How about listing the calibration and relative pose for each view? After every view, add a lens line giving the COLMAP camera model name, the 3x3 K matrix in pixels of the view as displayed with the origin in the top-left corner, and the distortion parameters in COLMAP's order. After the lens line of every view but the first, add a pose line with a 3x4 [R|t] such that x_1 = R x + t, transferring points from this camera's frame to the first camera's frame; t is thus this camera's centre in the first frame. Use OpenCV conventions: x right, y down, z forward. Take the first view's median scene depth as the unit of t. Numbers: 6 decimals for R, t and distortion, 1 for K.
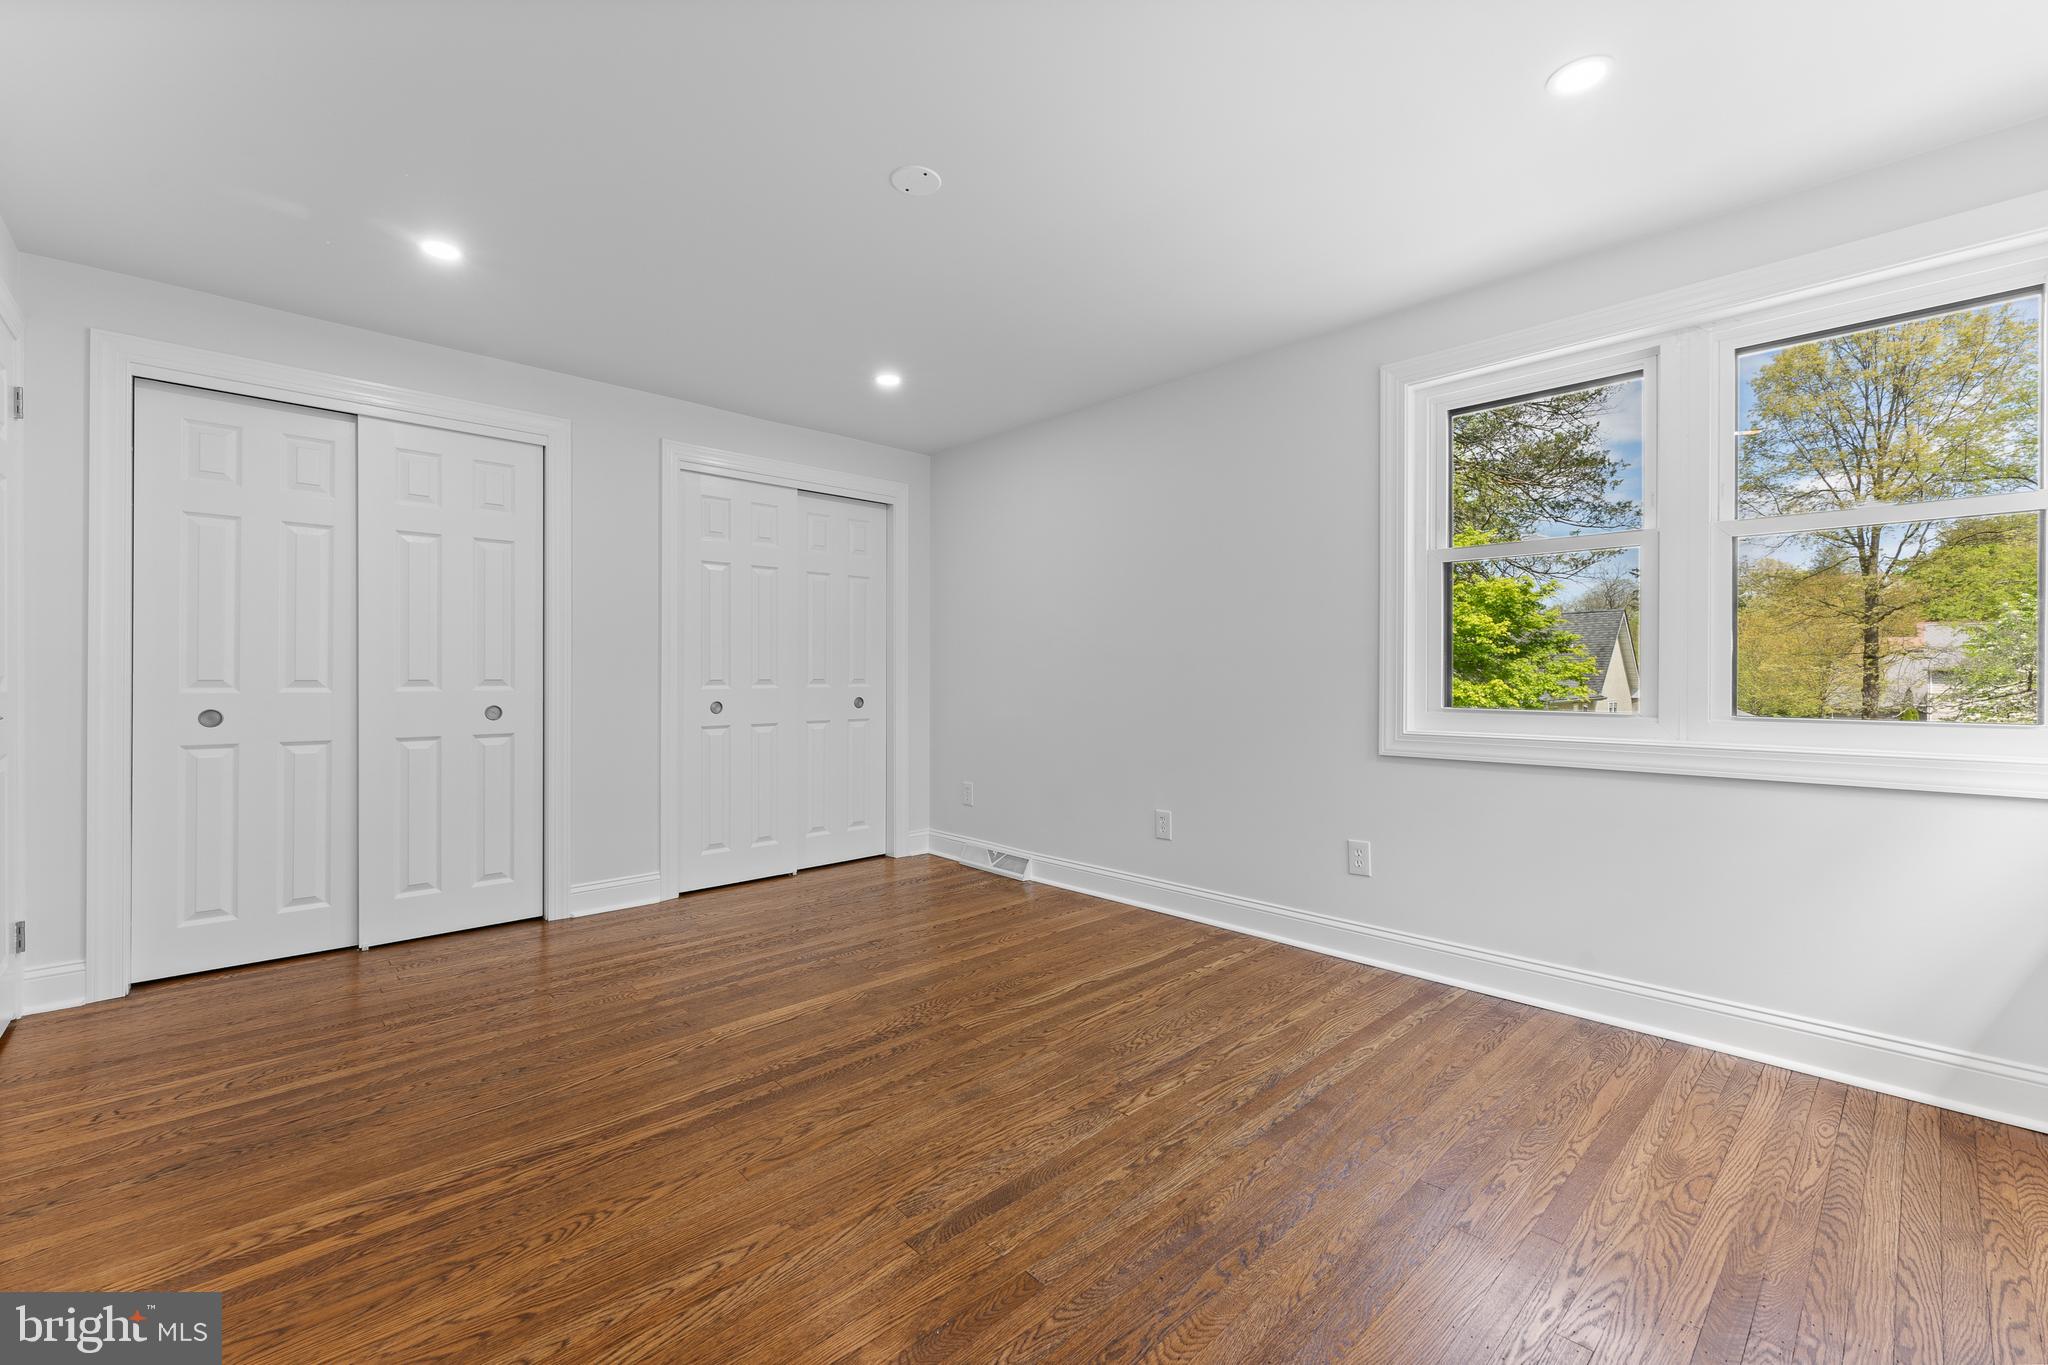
lens RADIAL K [[815.1, 0, 1004.5], [0, 815.1, 672.2], [0, 0, 1]] dist [-0.024016, 0.003655]
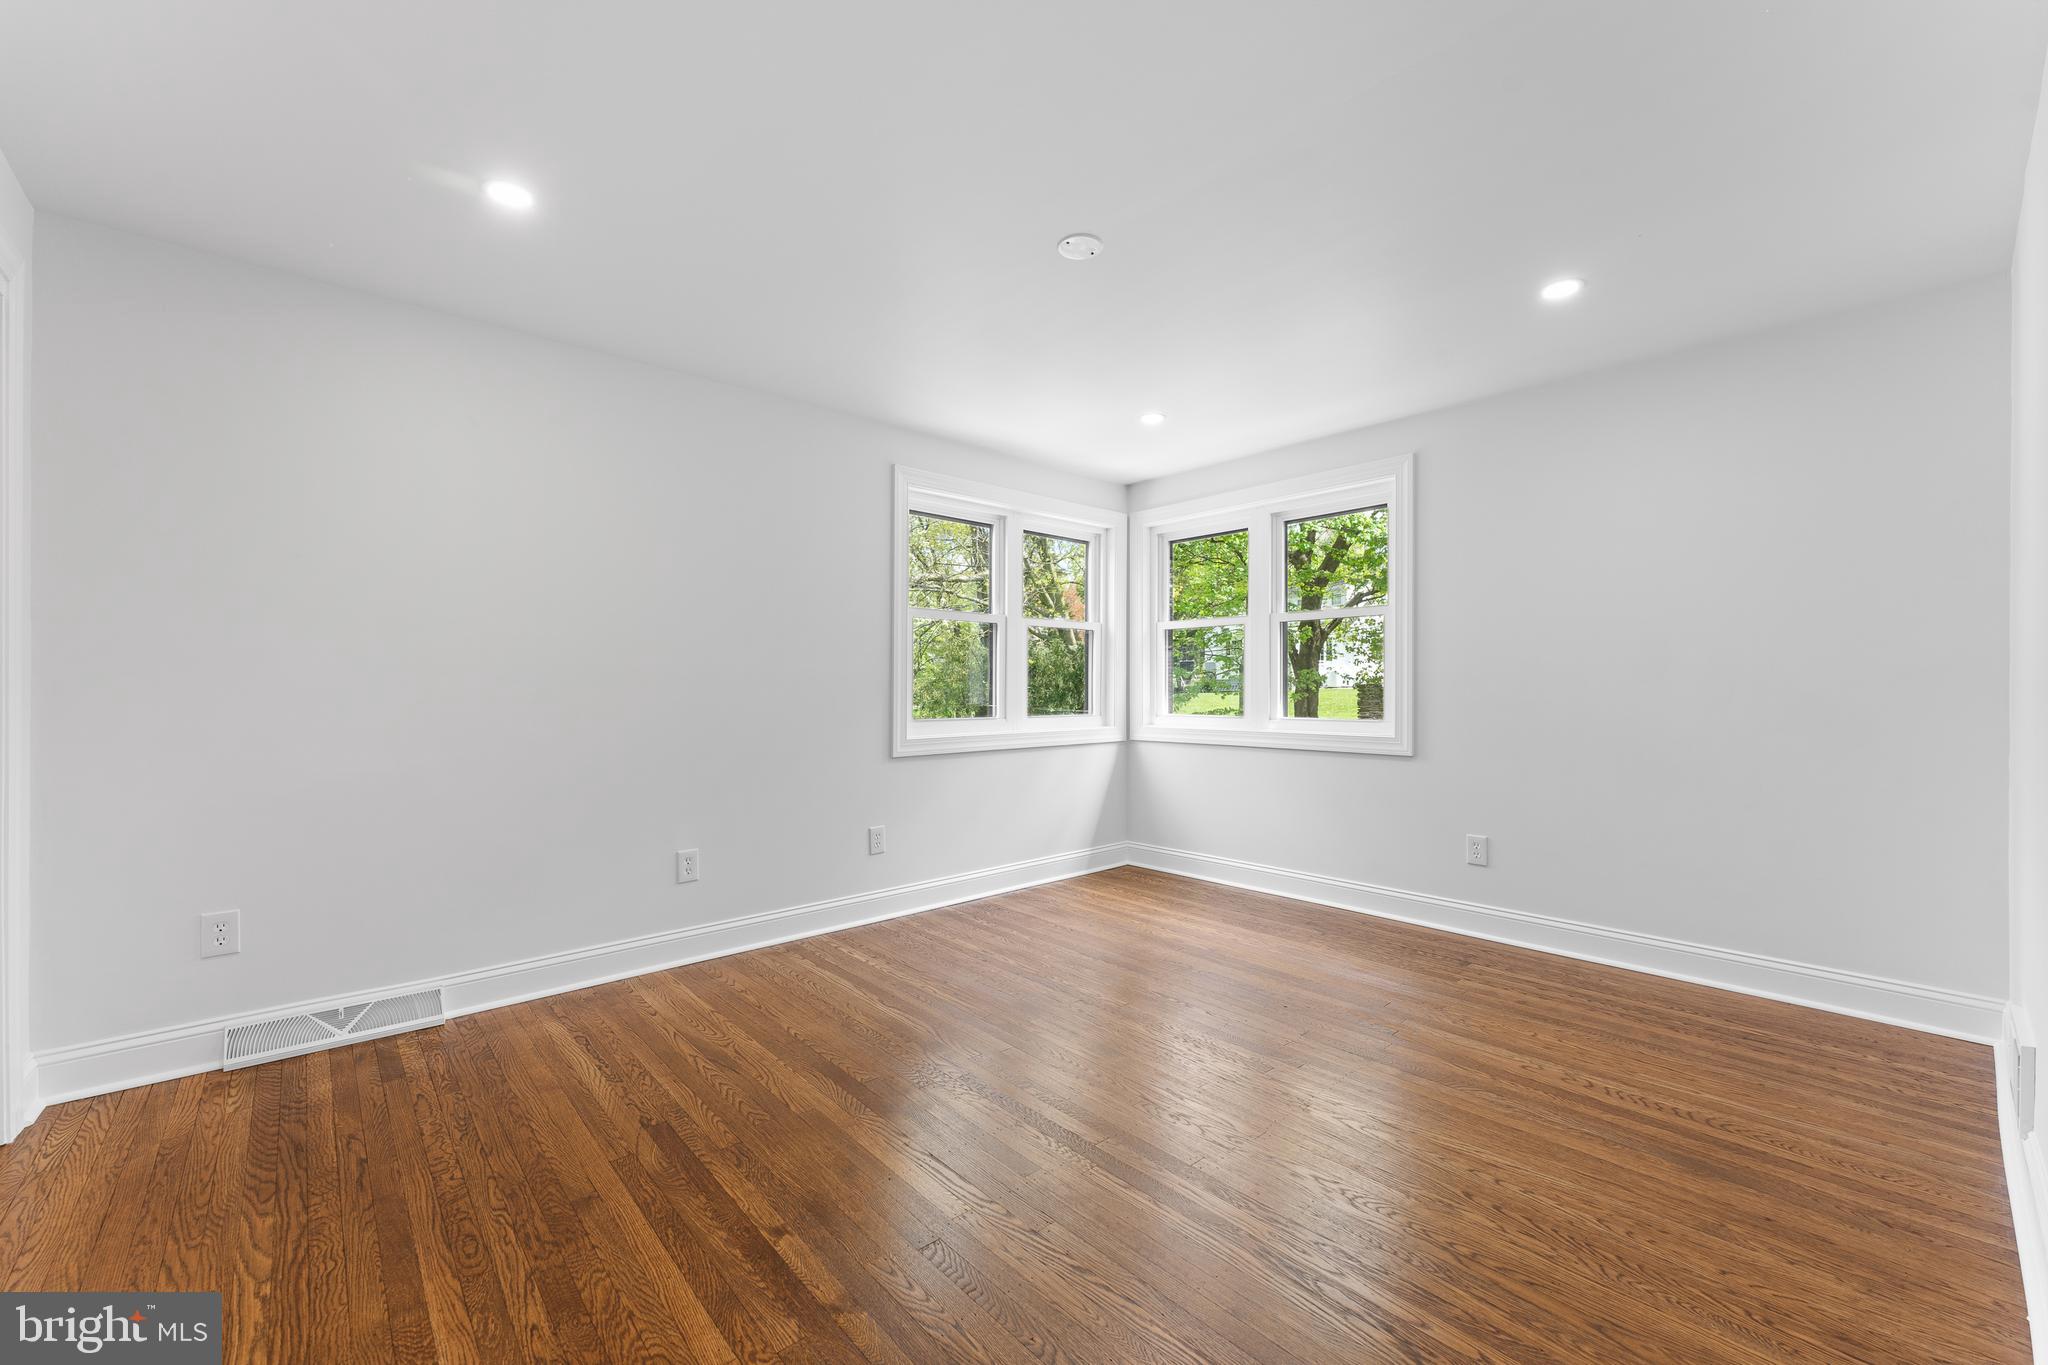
lens RADIAL K [[815.1, 0, 1009.2], [0, 815.1, 682.2], [0, 0, 1]] dist [-0.024016, 0.003655]
pose [[0.057818, -0.001376, 0.998326, -0.894505], [0.005842, 0.999982, 0.001040, -0.024264], [-0.998310, 0.005772, 0.057825, 0.760089]]
